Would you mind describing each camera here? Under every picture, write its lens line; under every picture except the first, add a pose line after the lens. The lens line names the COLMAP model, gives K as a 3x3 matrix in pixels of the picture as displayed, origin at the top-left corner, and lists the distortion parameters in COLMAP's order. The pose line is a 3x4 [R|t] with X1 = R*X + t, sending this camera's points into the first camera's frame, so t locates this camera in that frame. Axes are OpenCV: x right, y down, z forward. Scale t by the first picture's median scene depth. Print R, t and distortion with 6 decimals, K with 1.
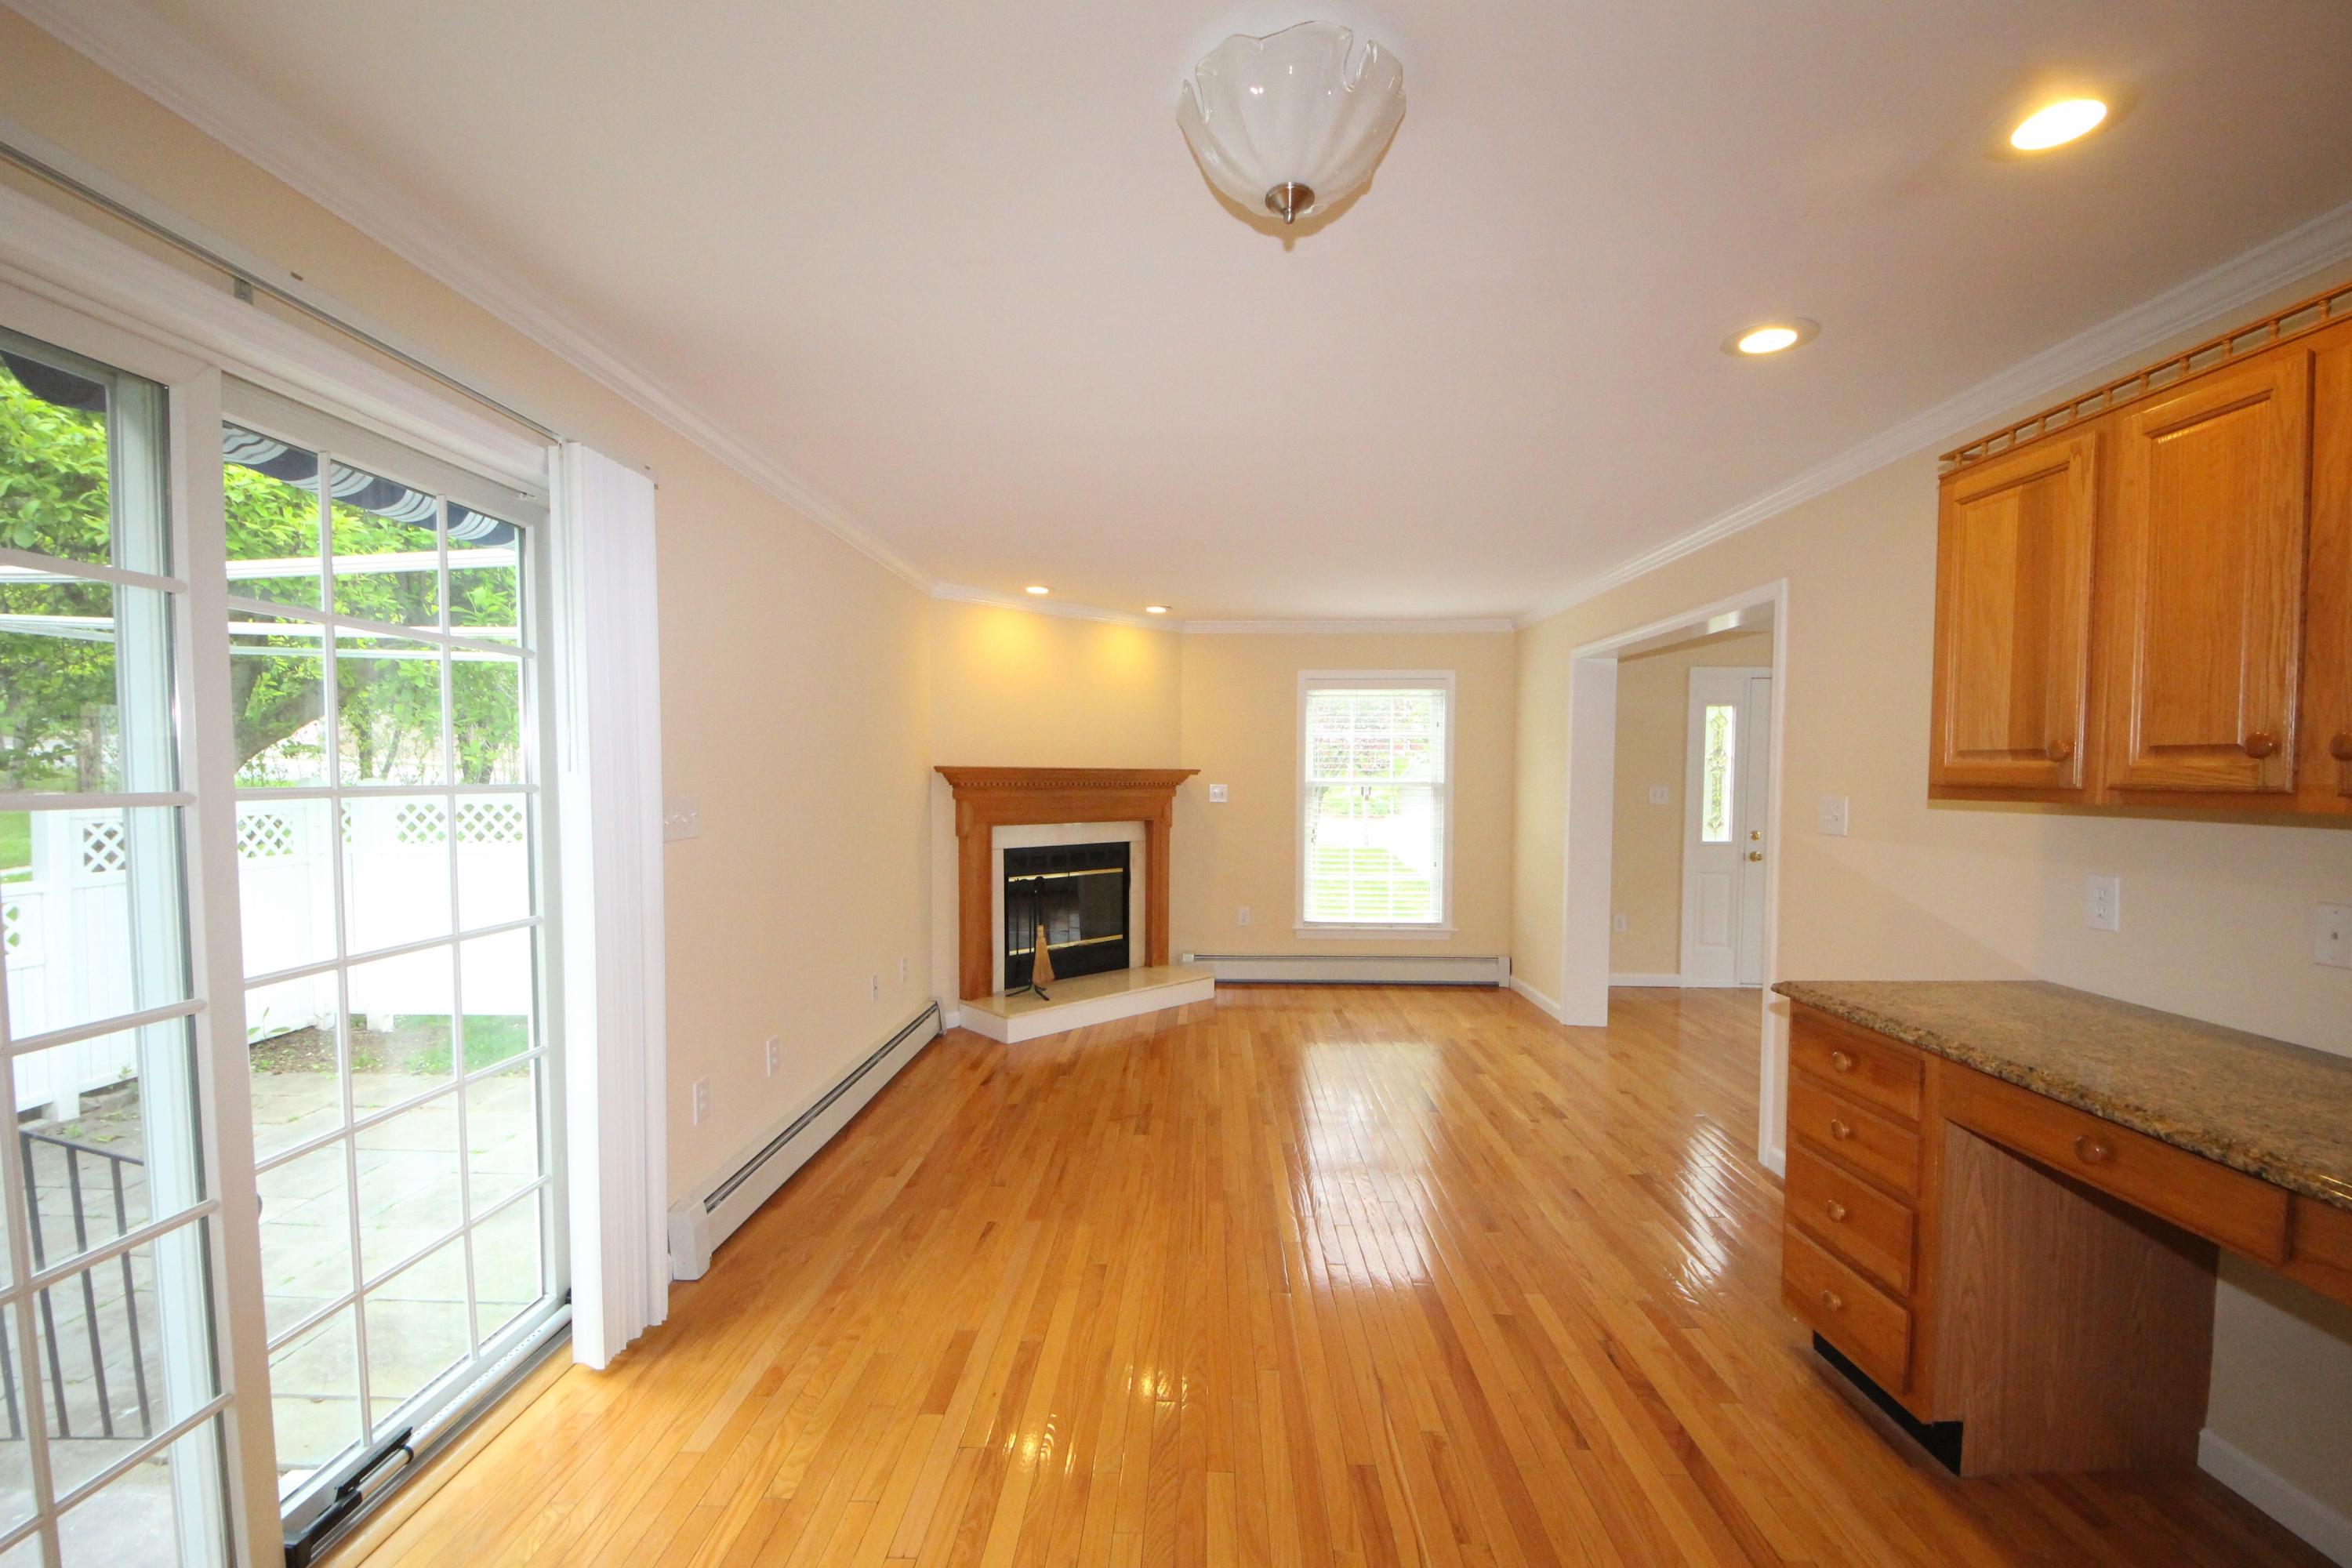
lens RADIAL K [[932.4, 0, 1190.2], [0, 932.4, 797.6], [0, 0, 1]] dist [-0.000837, -0.000024]
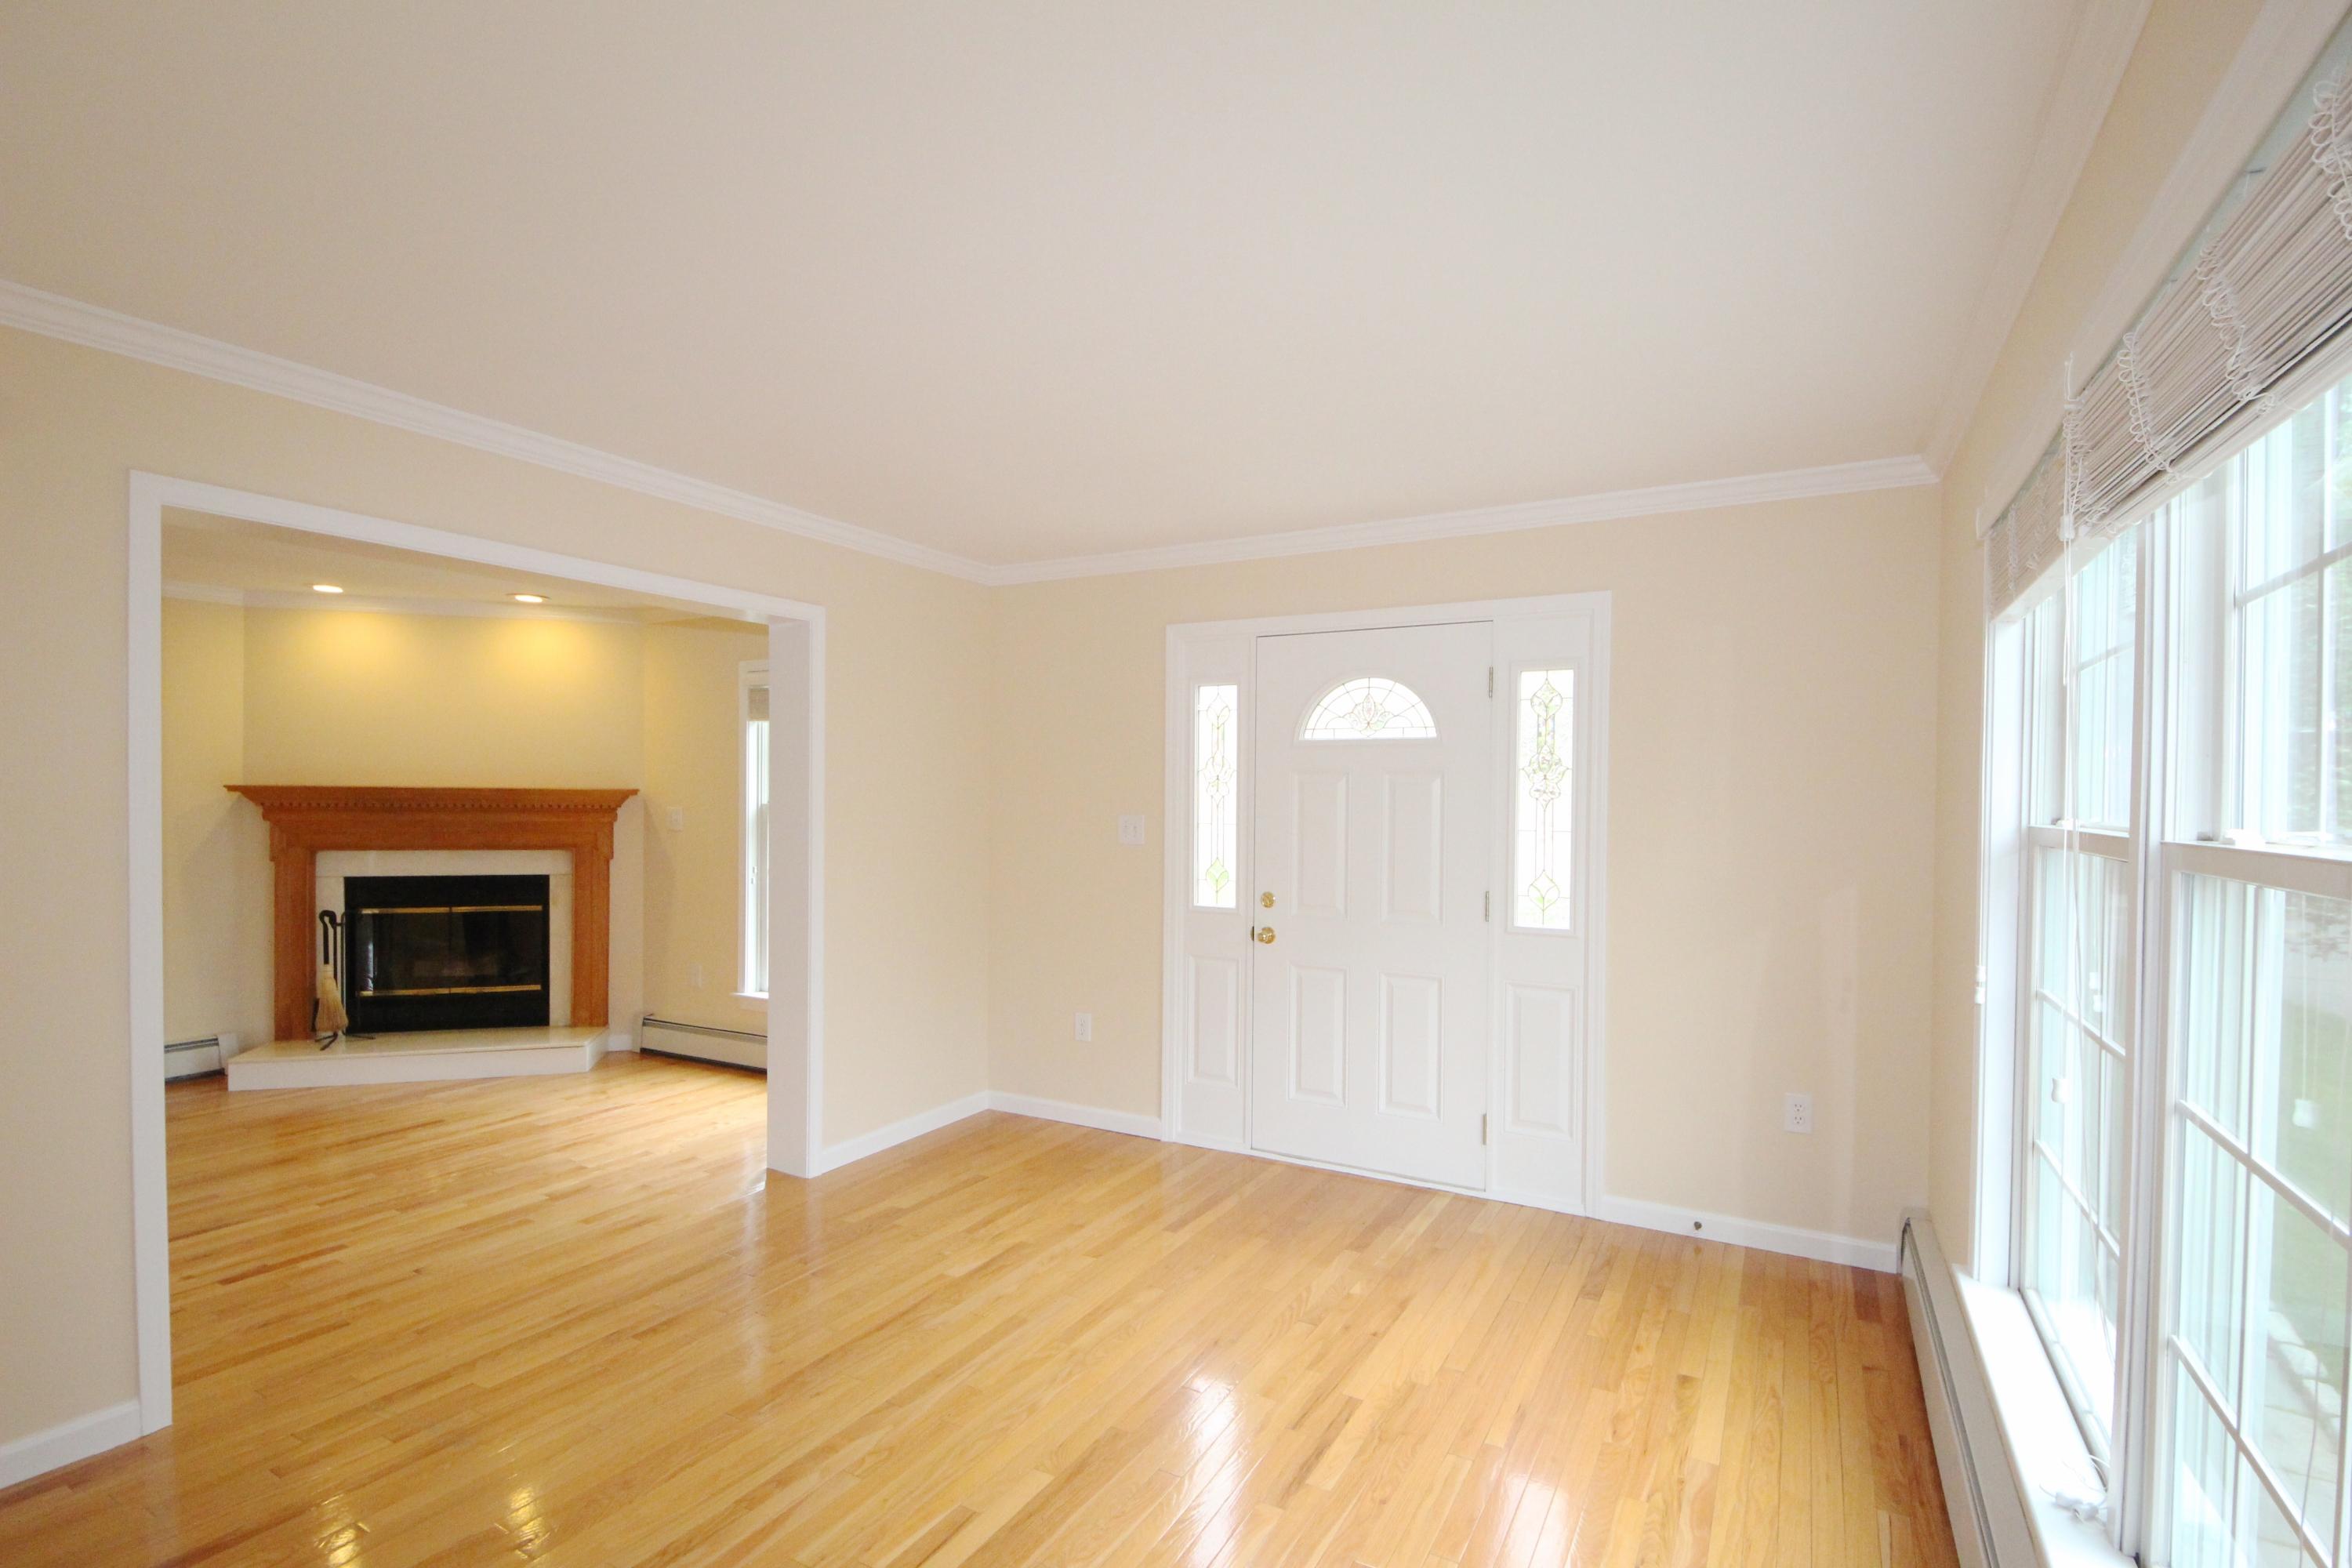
lens RADIAL K [[1104.1, 0, 1114.1], [0, 1104.1, 796.4], [0, 0, 1]] dist [0.011178, -0.003811]
pose [[0.887703, 0.000254, -0.460417, 0.959979], [-0.013257, 0.999599, -0.025007, -0.005959], [0.460226, 0.028303, 0.887351, 0.387168]]
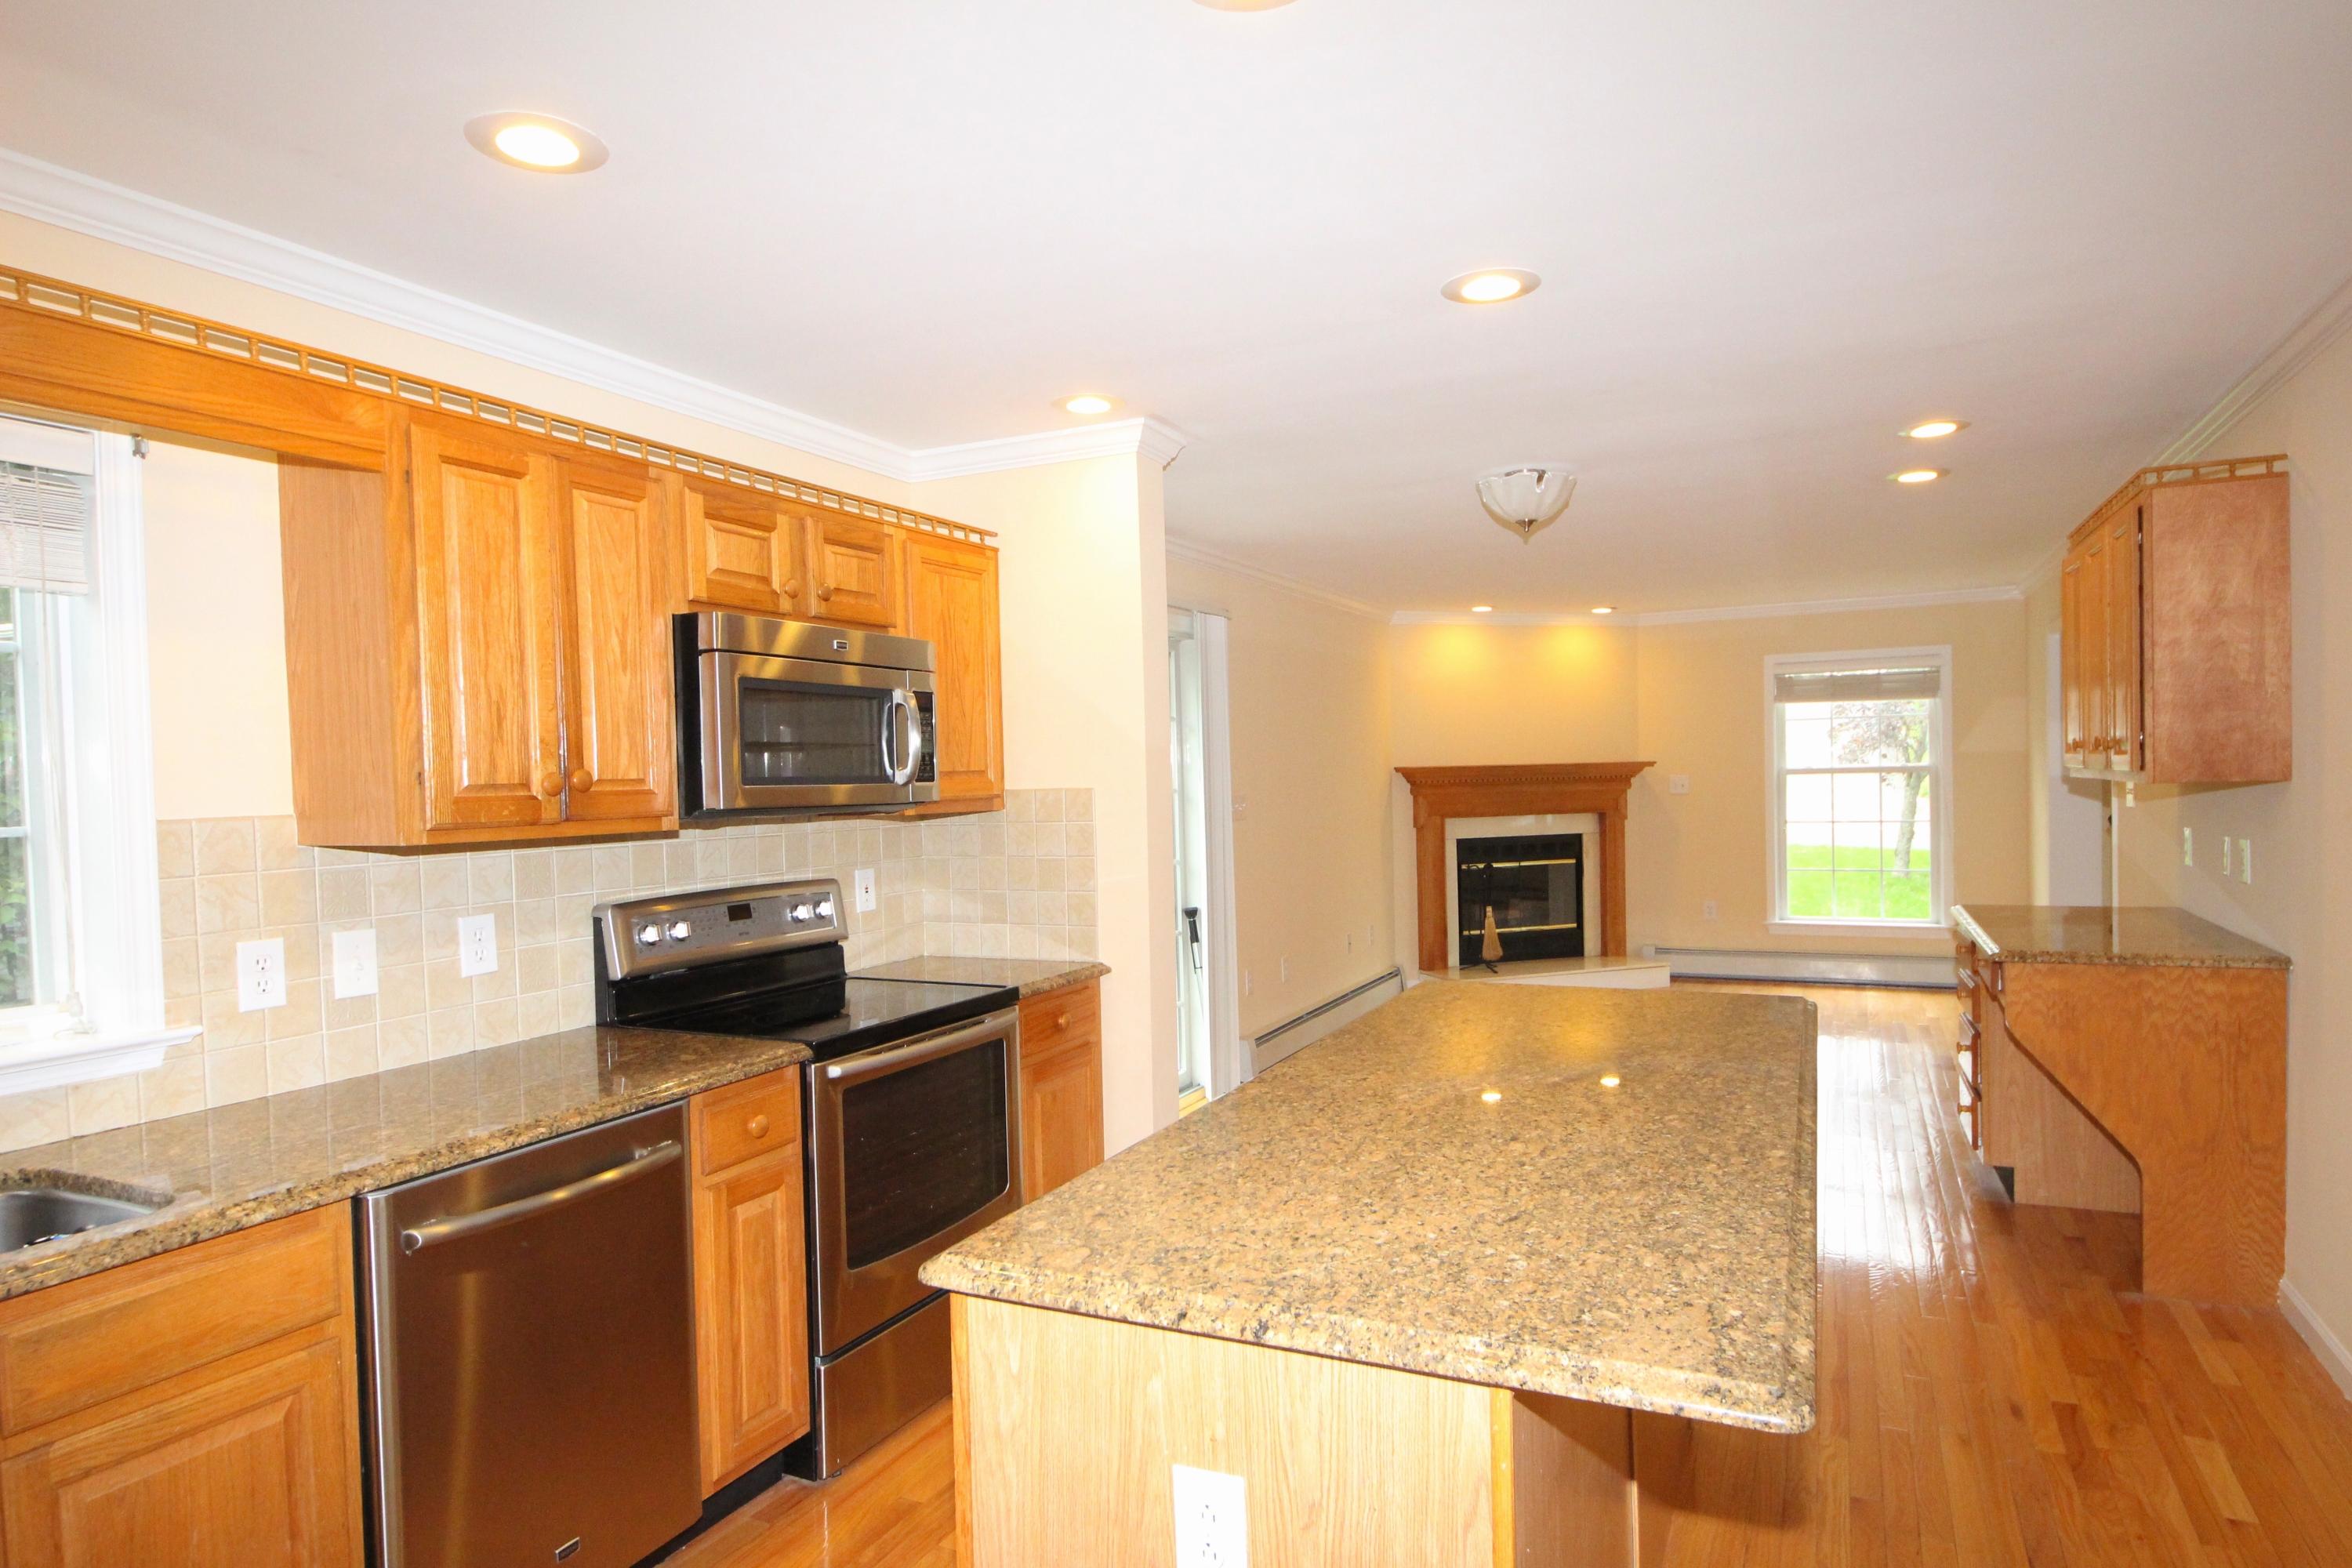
lens RADIAL K [[1274.9, 0, 1172.3], [0, 1274.9, 797.0], [0, 0, 1]] dist [-0.006208, -0.003383]
pose [[0.899102, -0.019374, -0.437309, 0.162490], [0.019177, 0.999804, -0.004866, 0.005468], [0.437318, -0.004011, 0.899298, -0.521017]]
